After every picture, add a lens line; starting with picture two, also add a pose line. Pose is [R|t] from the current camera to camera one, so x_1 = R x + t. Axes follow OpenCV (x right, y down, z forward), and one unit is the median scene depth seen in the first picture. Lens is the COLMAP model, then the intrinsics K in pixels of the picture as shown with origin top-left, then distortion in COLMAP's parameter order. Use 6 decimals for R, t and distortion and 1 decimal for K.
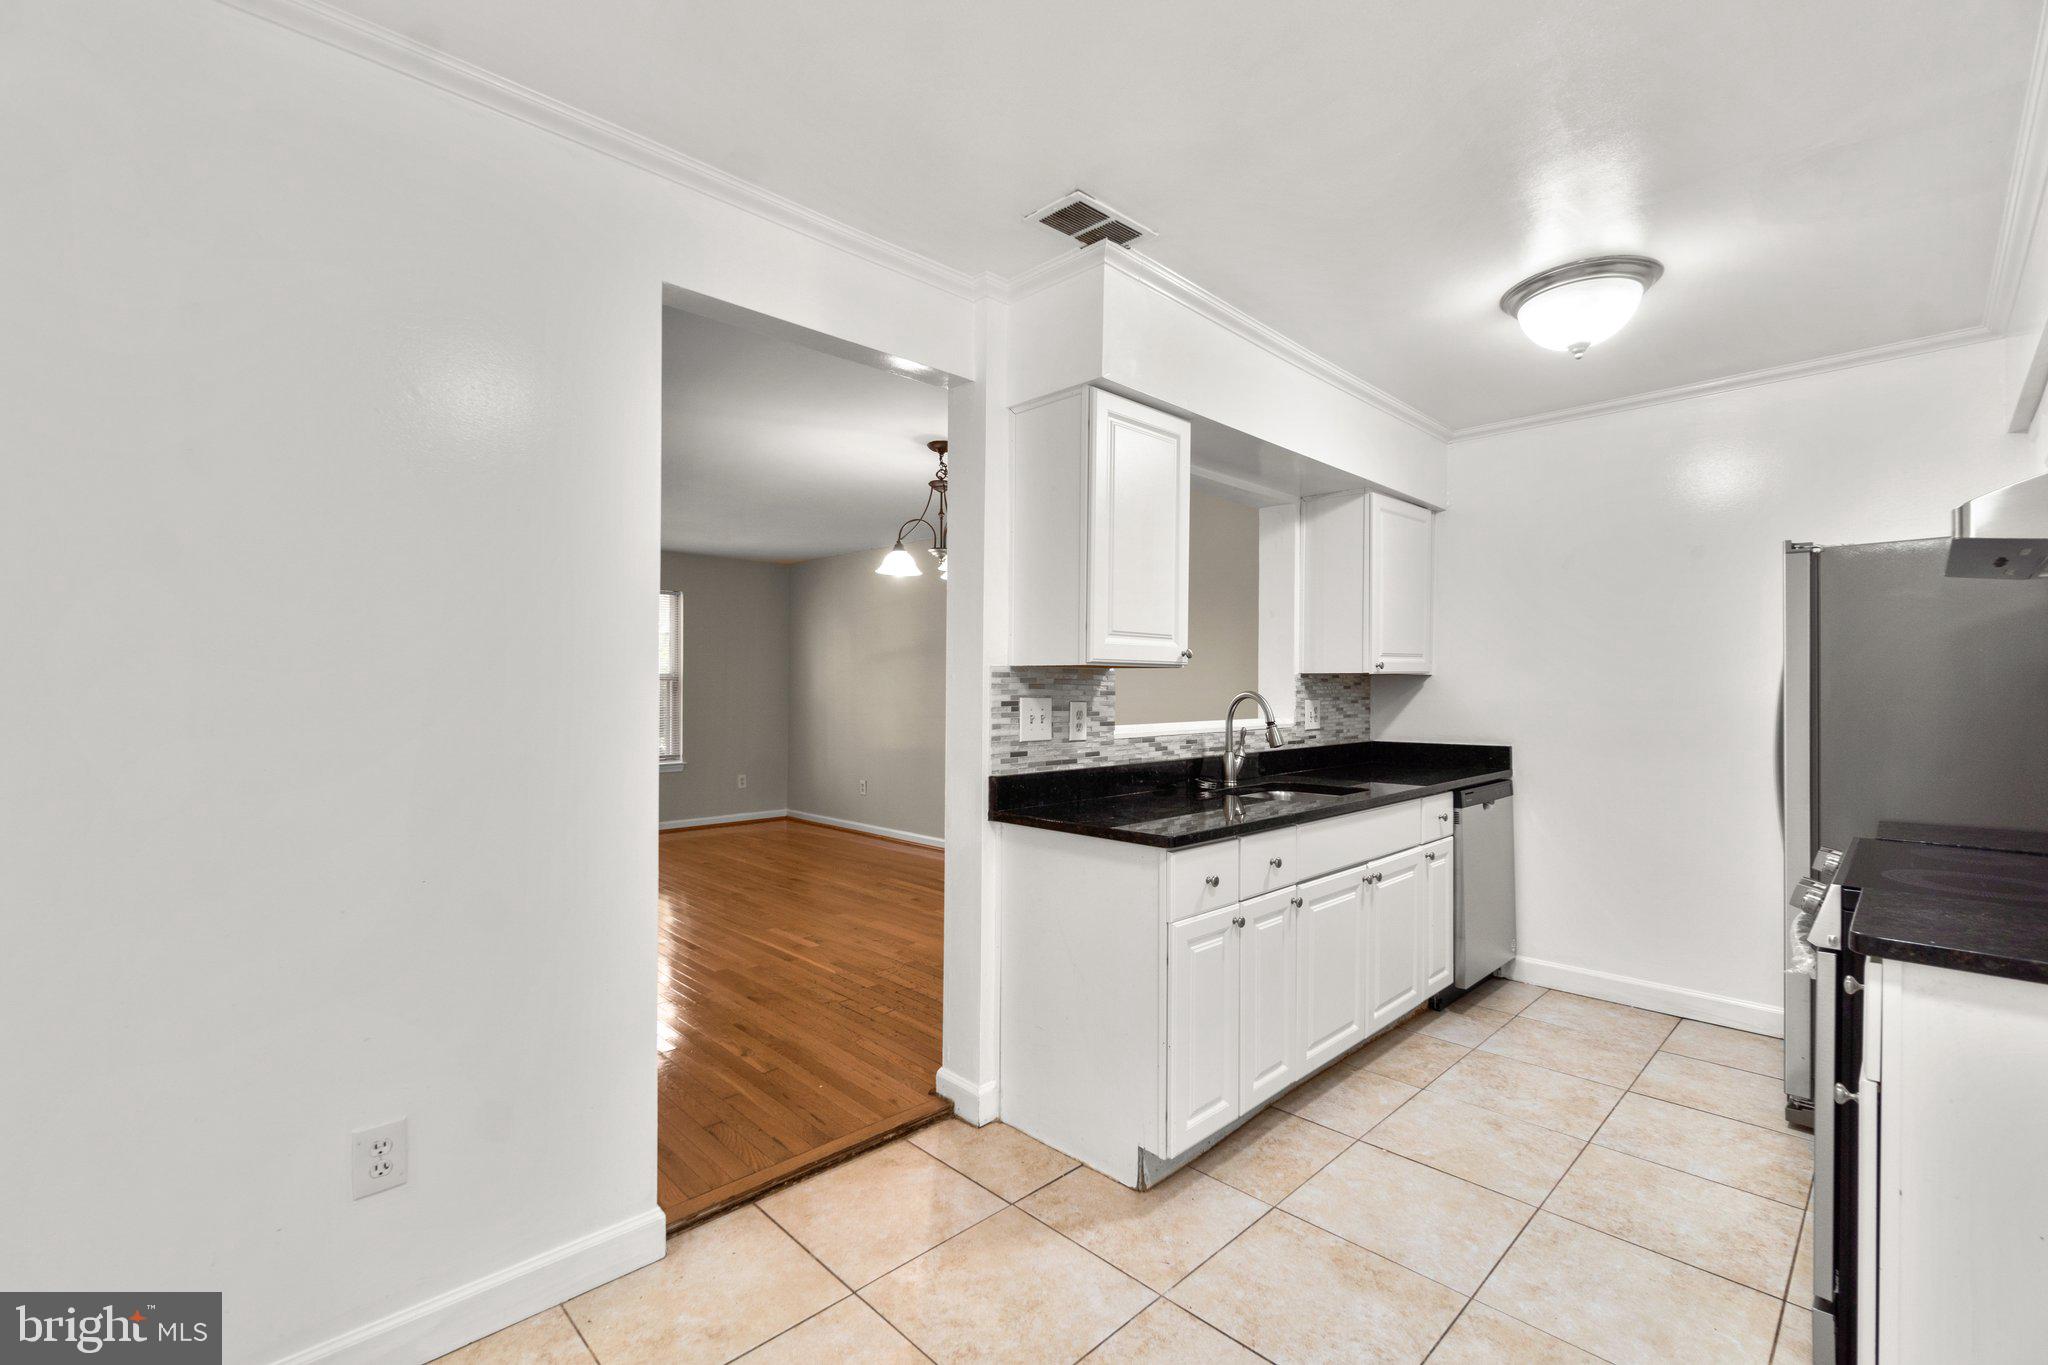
lens RADIAL K [[893.9, 0, 1012.7], [0, 893.9, 689.6], [0, 0, 1]] dist [-0.004693, 0.003429]
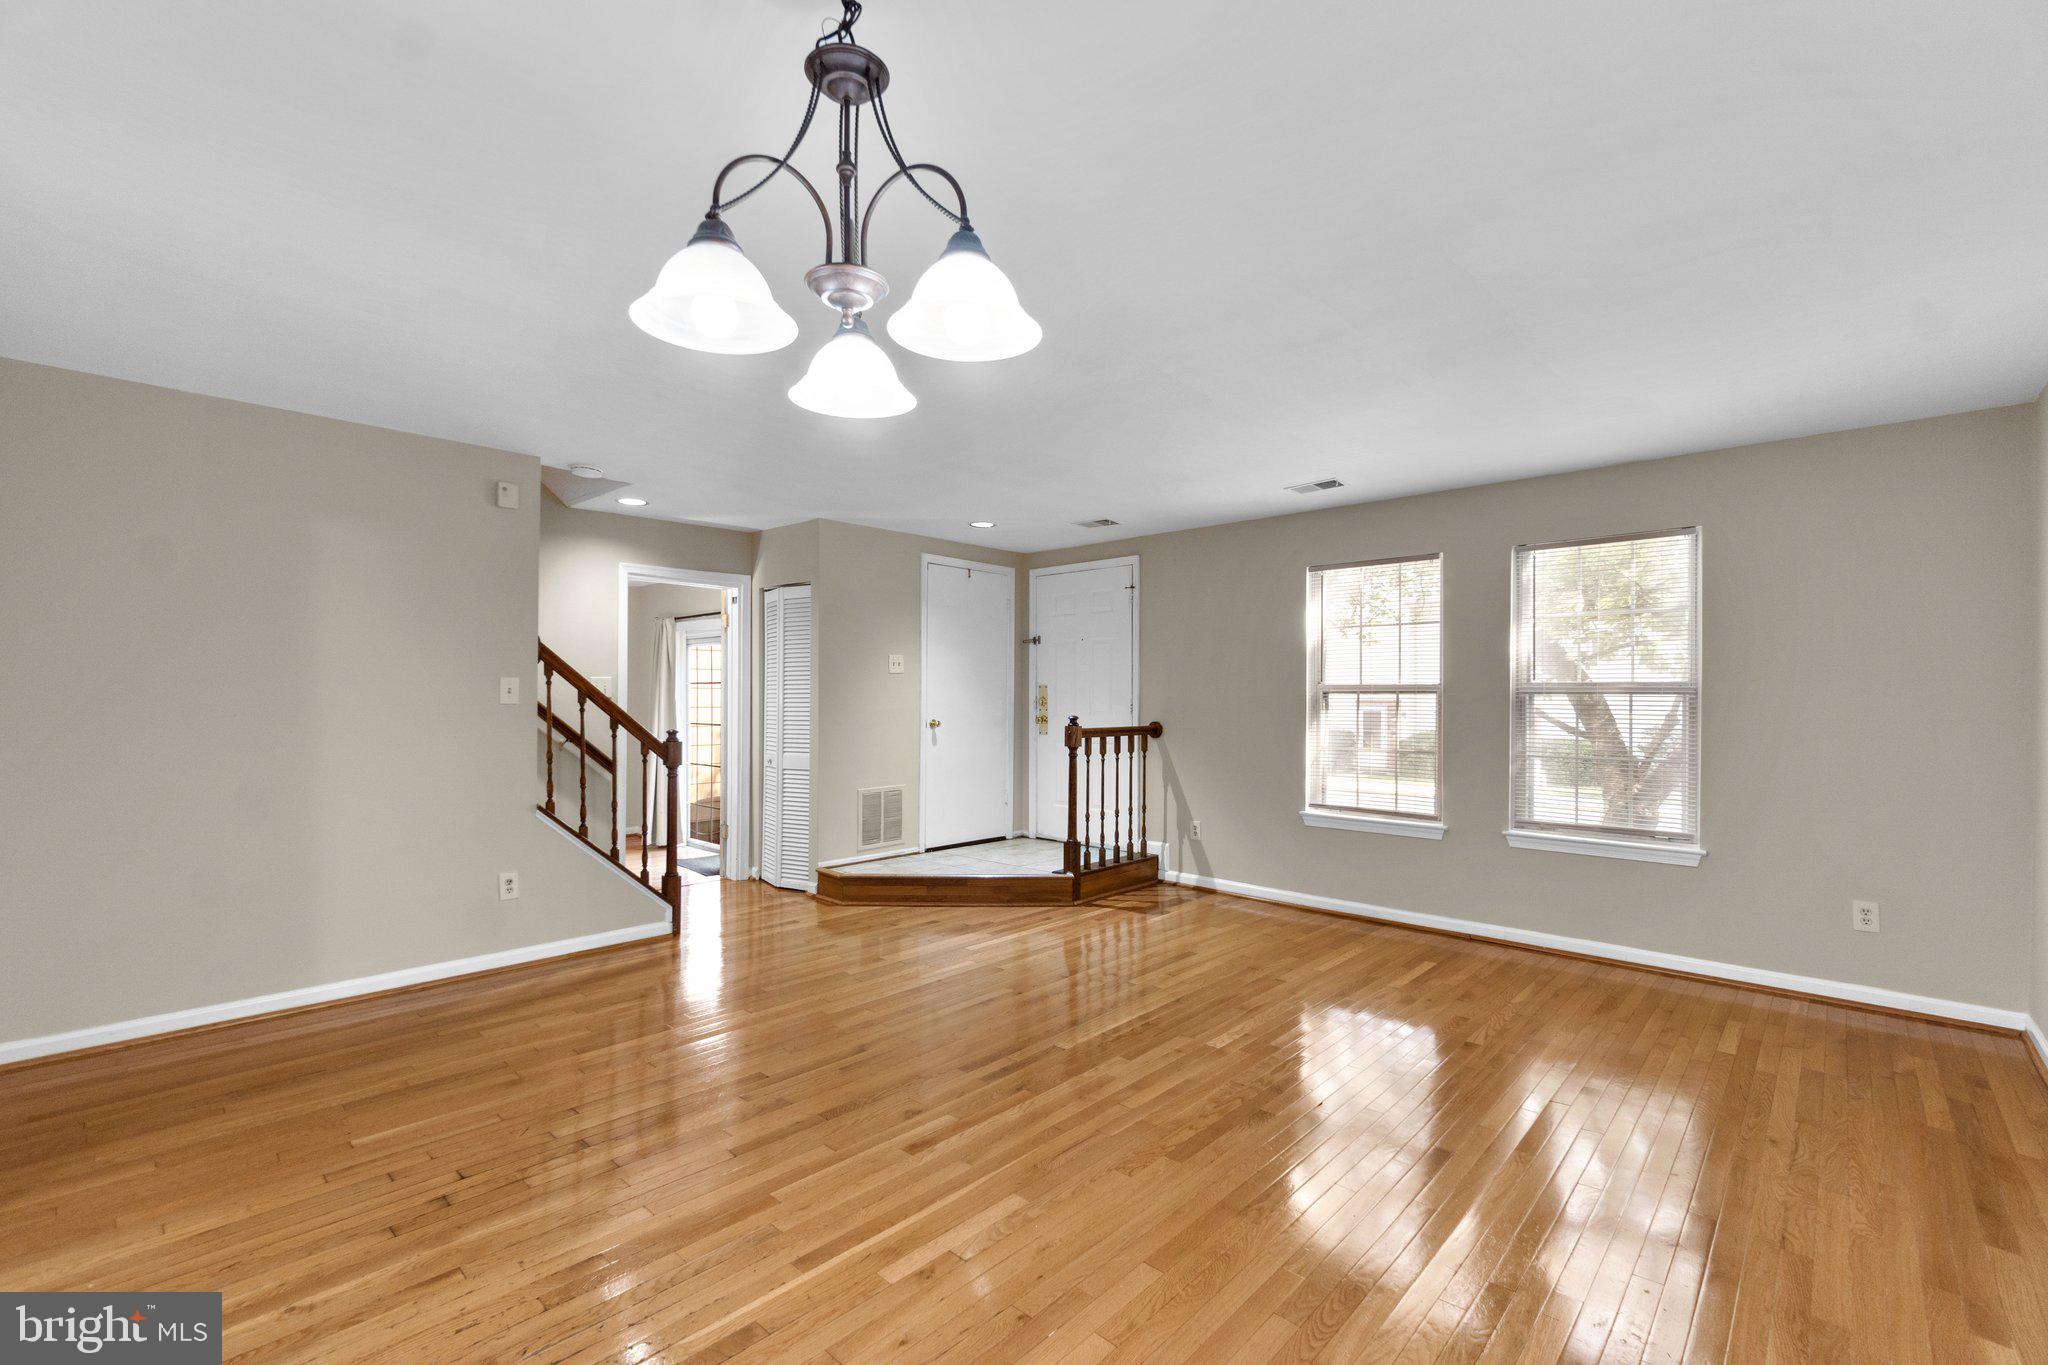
lens RADIAL K [[893.9, 0, 1021.7], [0, 893.9, 697.2], [0, 0, 1]] dist [-0.004693, 0.003429]
pose [[0.049975, 0.000608, -0.998750, 0.361123], [-0.008252, 0.999966, 0.000196, -0.018856], [0.998716, 0.008232, 0.049978, 1.559341]]
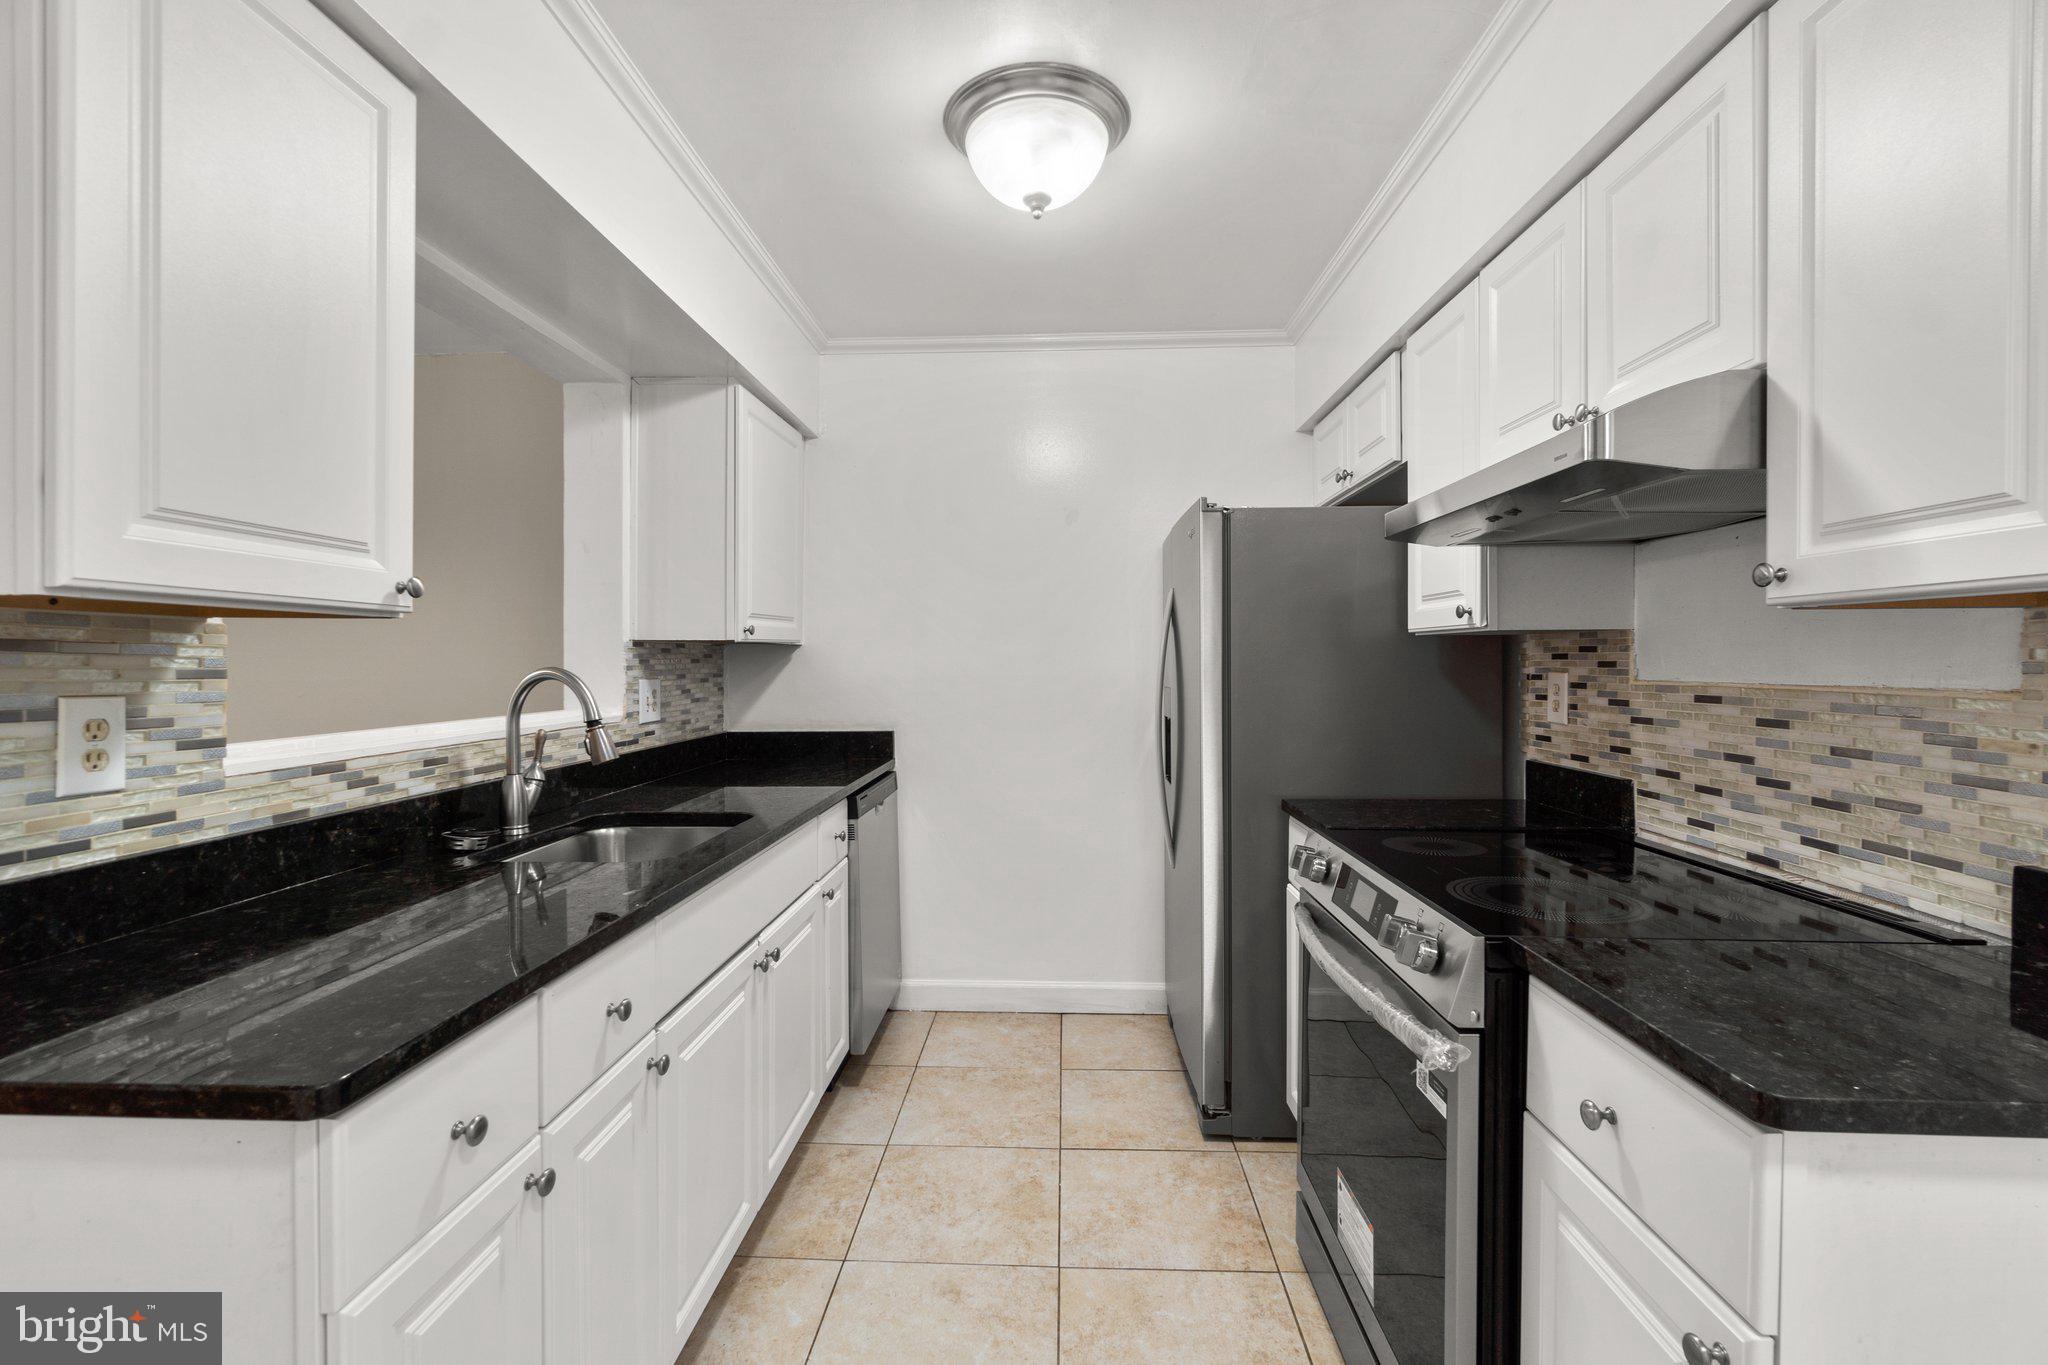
lens RADIAL K [[893.9, 0, 1027.2], [0, 893.9, 671.9], [0, 0, 1]] dist [-0.004693, 0.003429]
pose [[0.725889, -0.010514, 0.687732, 0.105262], [0.004440, 0.999934, 0.010600, 0.000166], [-0.687798, -0.004641, 0.725887, 0.428333]]
